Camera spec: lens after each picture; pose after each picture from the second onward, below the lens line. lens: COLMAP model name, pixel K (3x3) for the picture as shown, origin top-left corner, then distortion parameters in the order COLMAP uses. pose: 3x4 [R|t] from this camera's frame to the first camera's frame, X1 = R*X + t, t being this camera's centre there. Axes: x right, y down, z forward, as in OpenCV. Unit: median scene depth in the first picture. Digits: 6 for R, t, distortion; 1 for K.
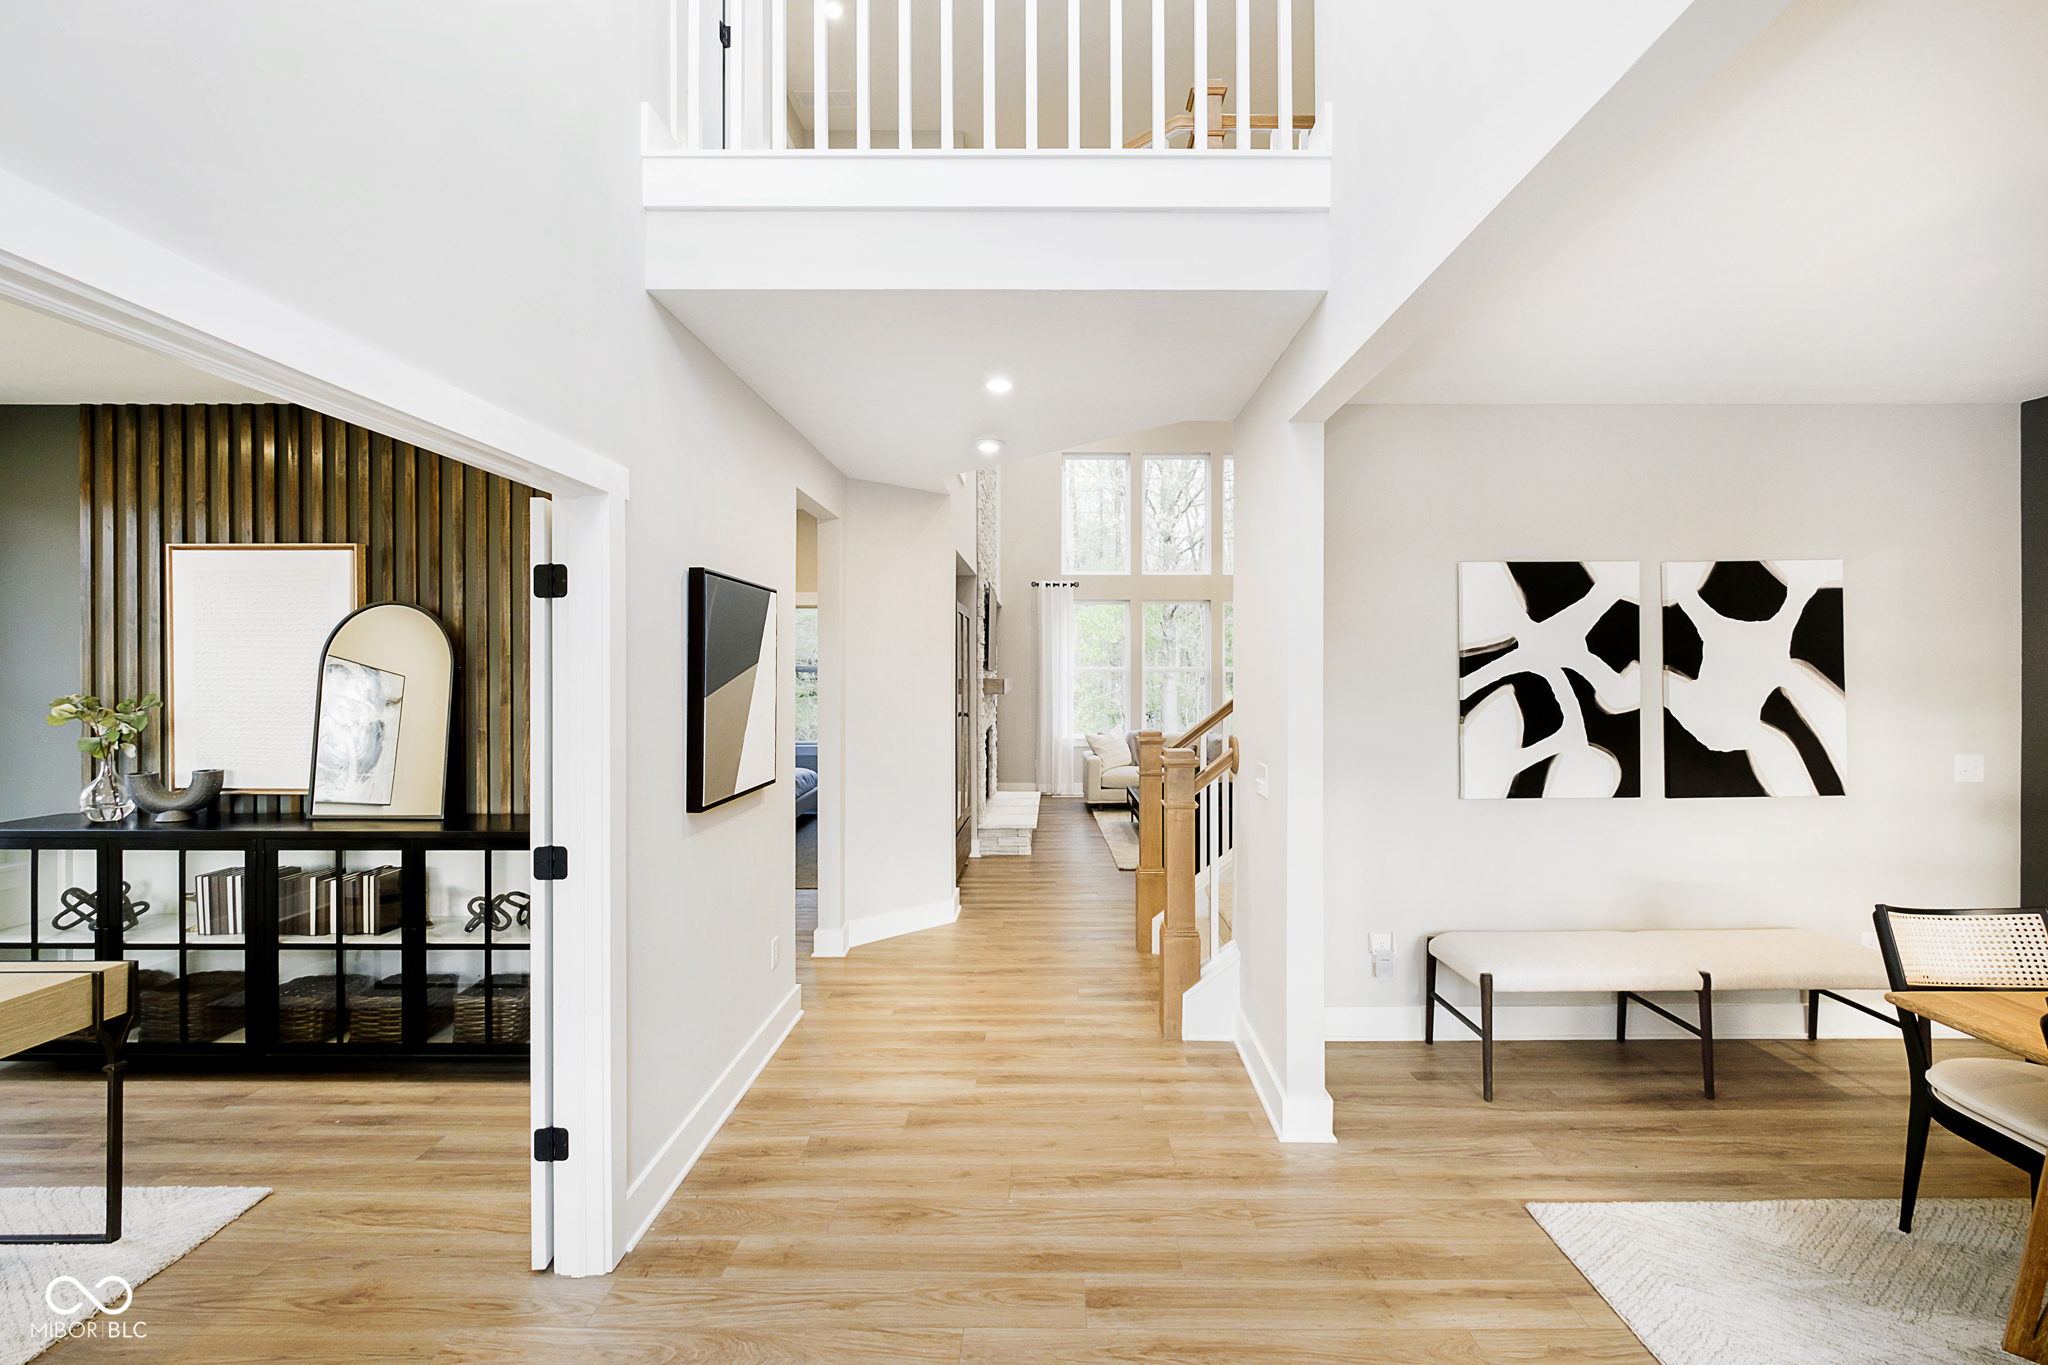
lens RADIAL K [[894.1, 0, 1031.9], [0, 894.1, 682.5], [0, 0, 1]] dist [0.000438, 0.000402]
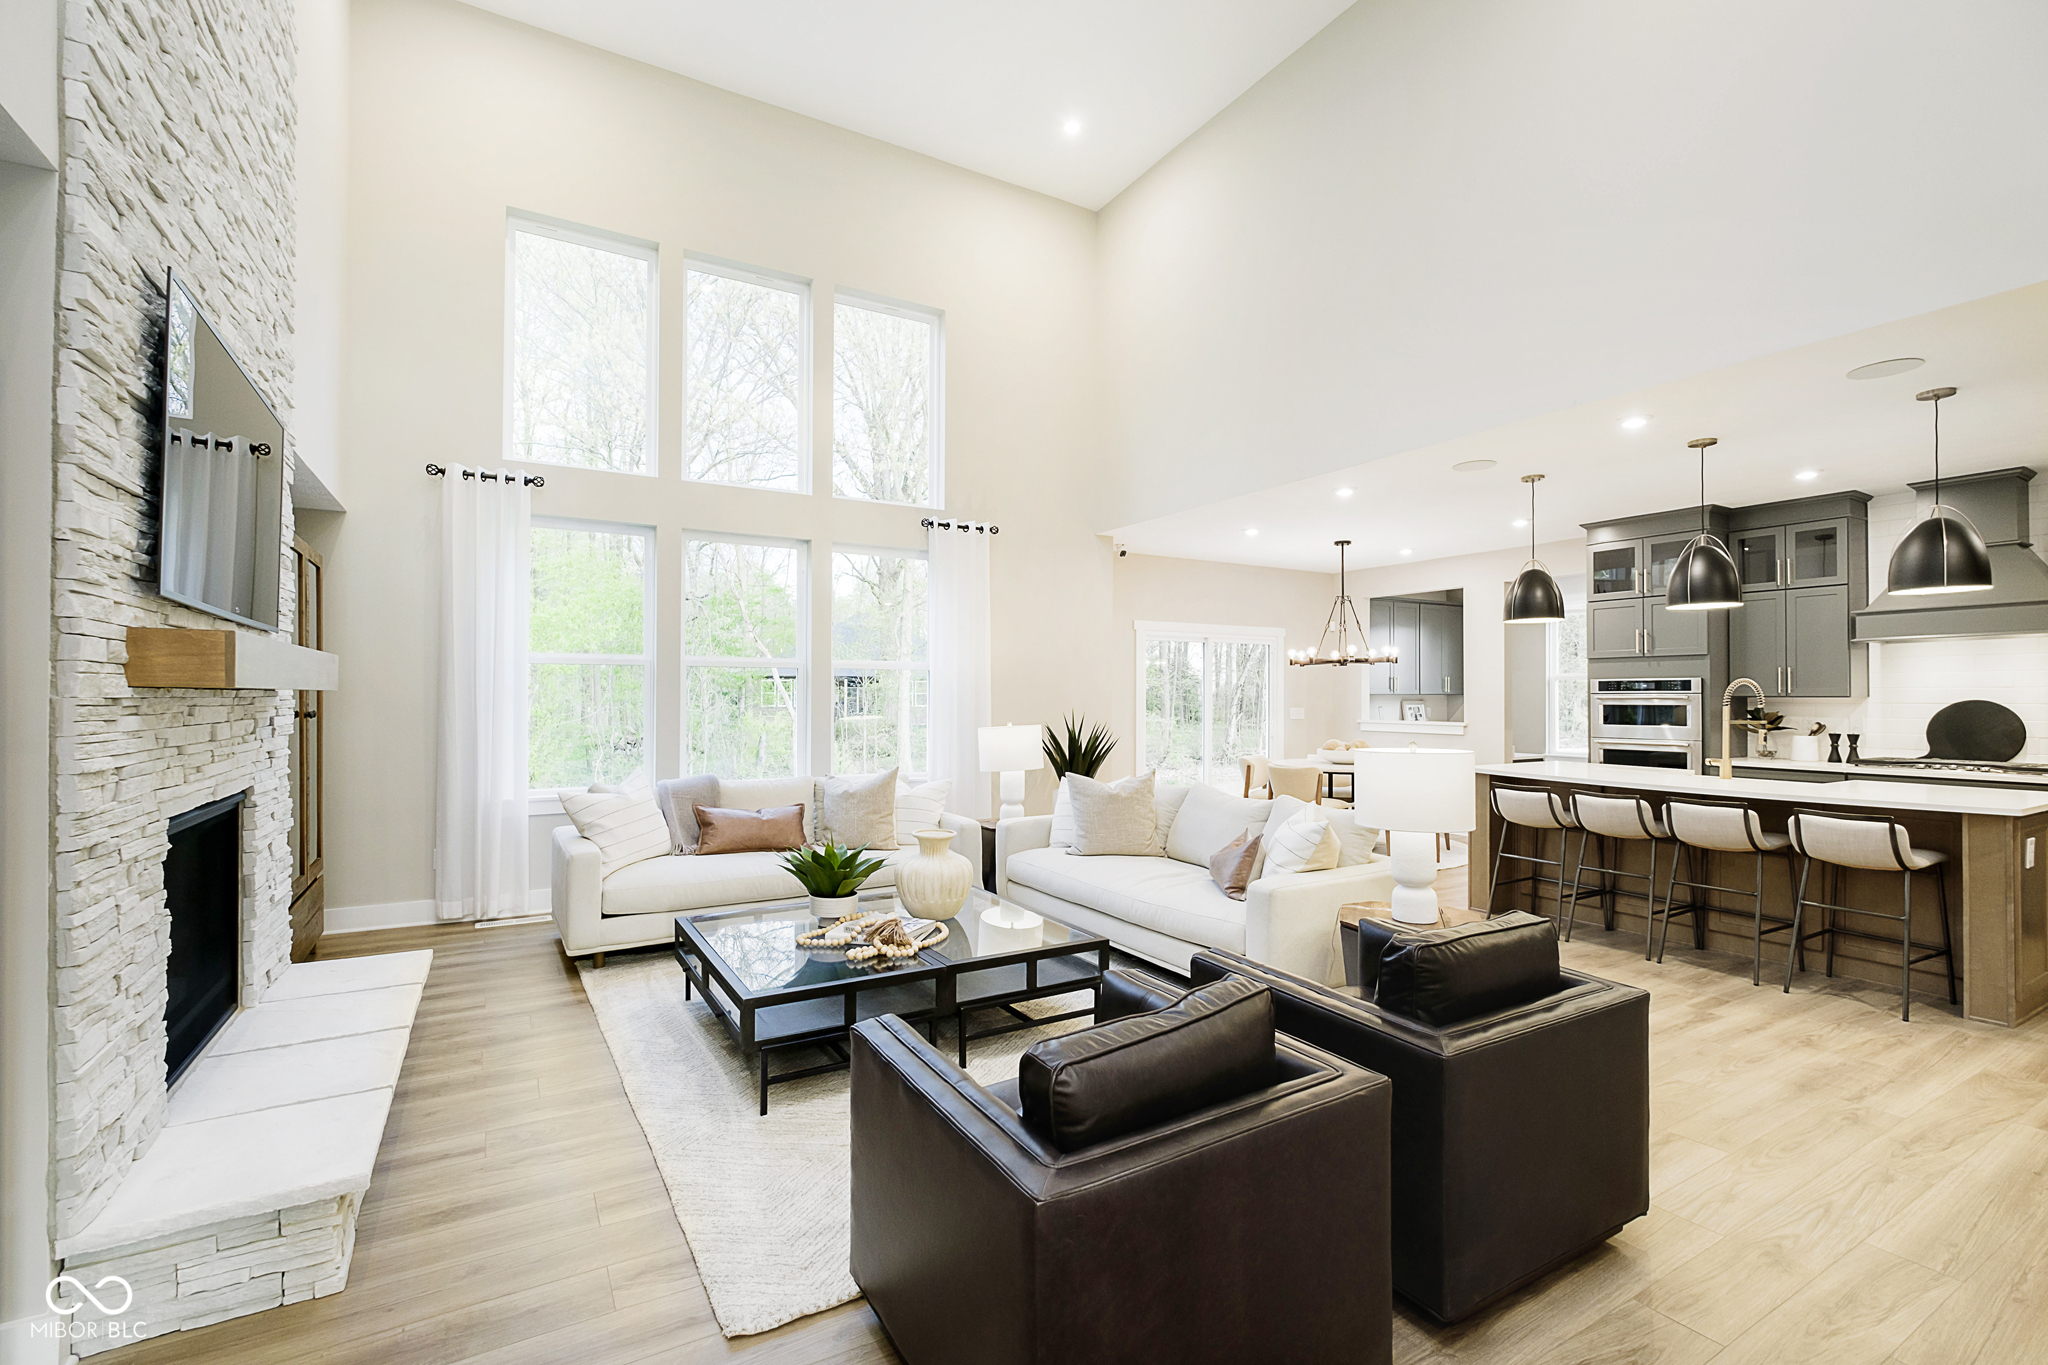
lens RADIAL K [[894.1, 0, 1031.9], [0, 894.1, 682.5], [0, 0, 1]] dist [0.000438, 0.000402]
pose [[0.848036, 0.007131, 0.529891, 0.022126], [0.007334, 0.999656, -0.025190, 0.014962], [-0.529888, 0.025248, 0.847692, 0.476710]]
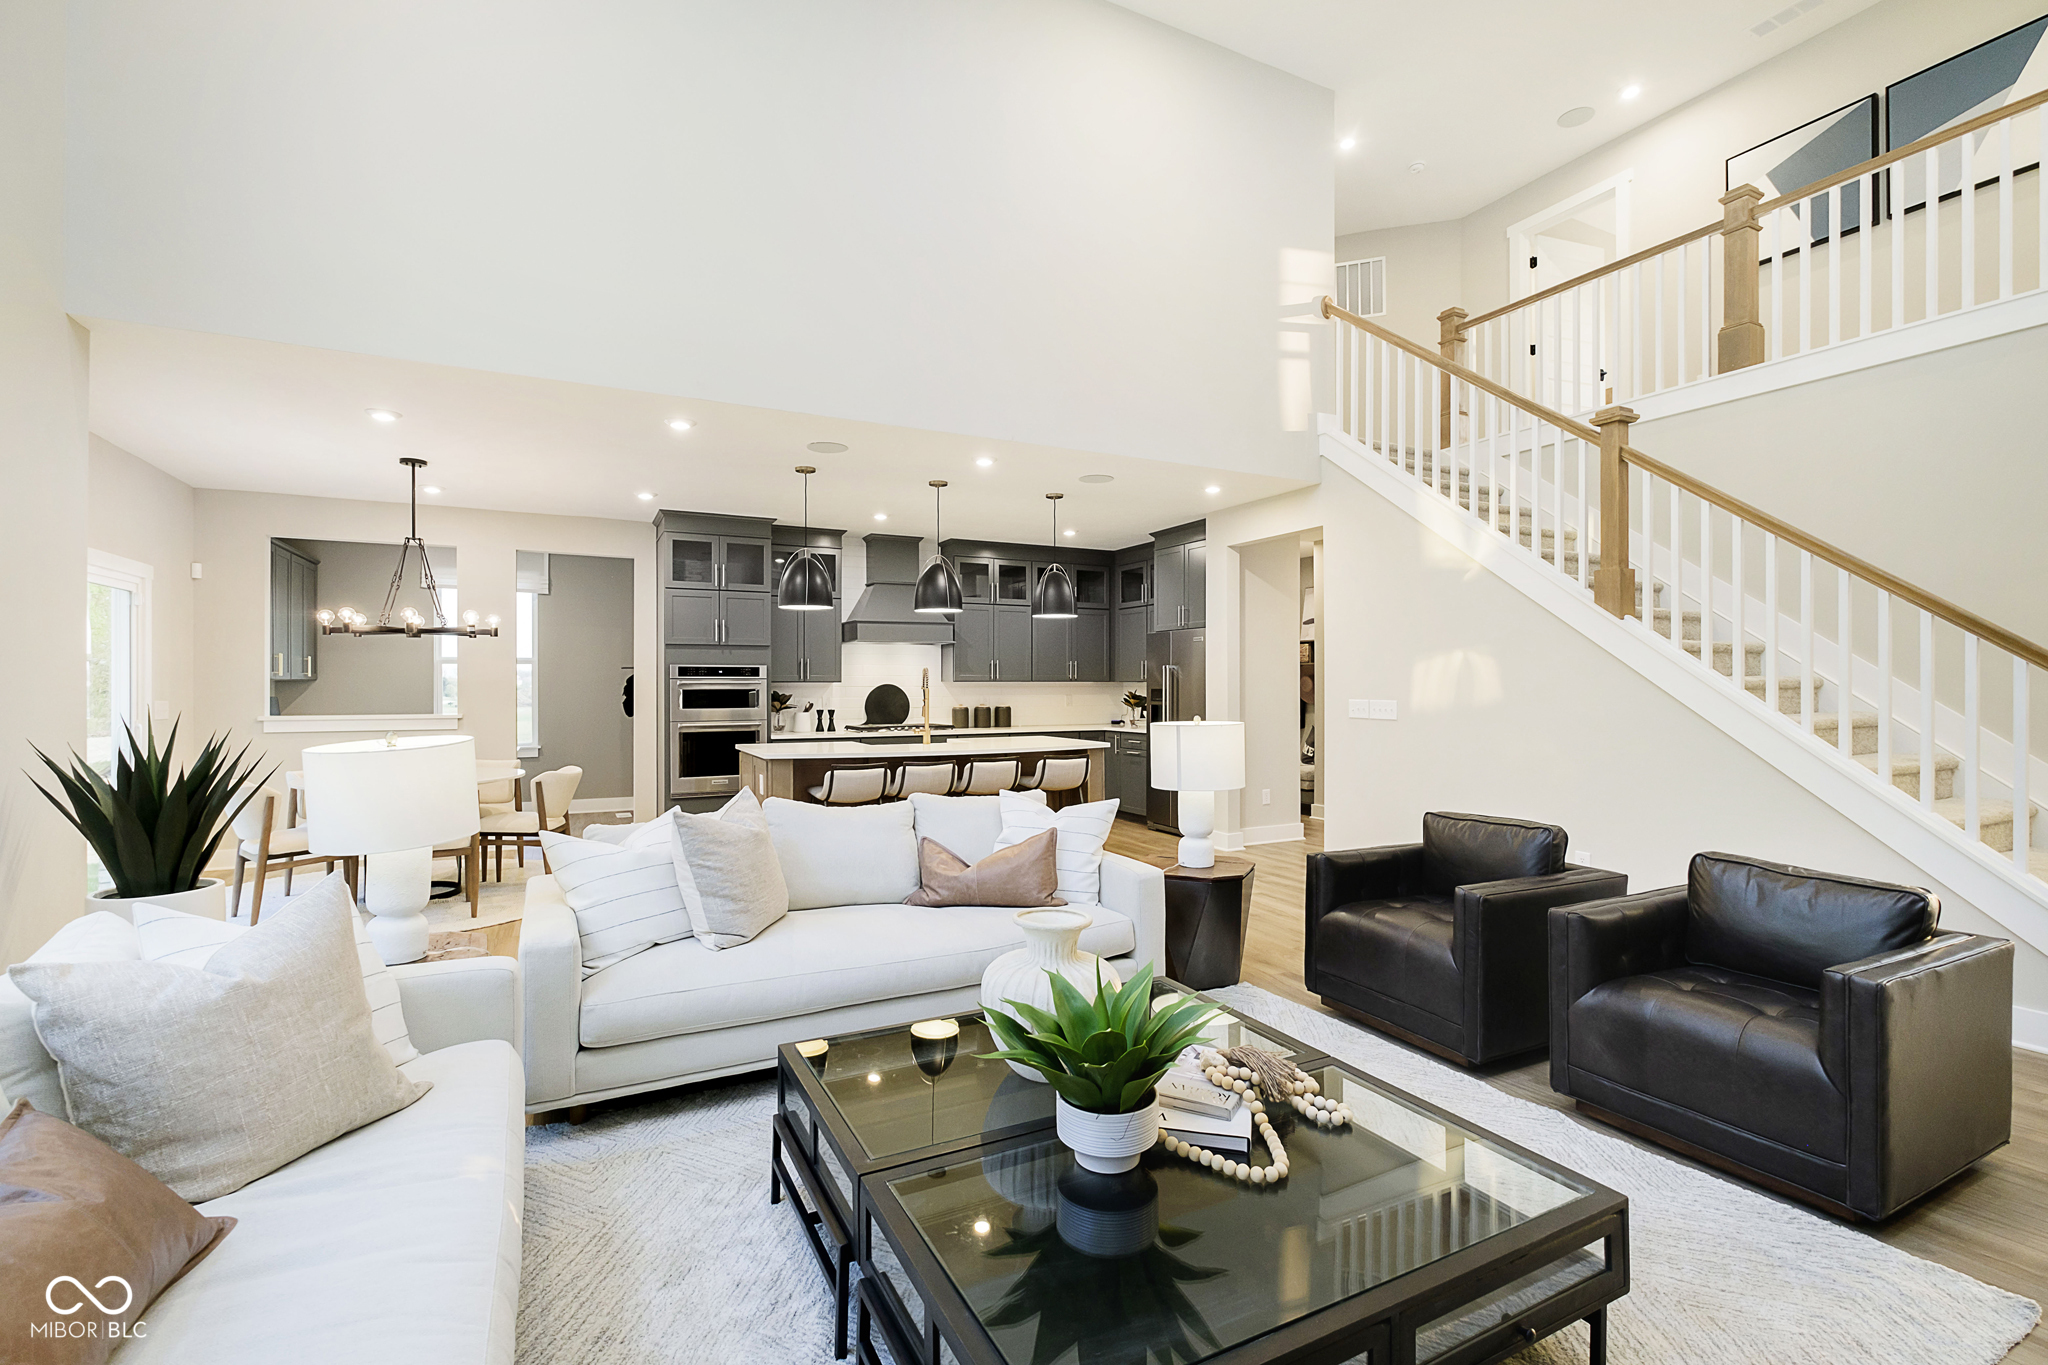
lens RADIAL K [[894.1, 0, 1031.9], [0, 894.1, 682.5], [0, 0, 1]] dist [0.000438, 0.000402]
pose [[-0.460692, 0.002417, 0.887557, -0.000898], [0.010041, 0.999946, 0.002489, 0.013313], [-0.887503, 0.010058, -0.460692, 0.953217]]
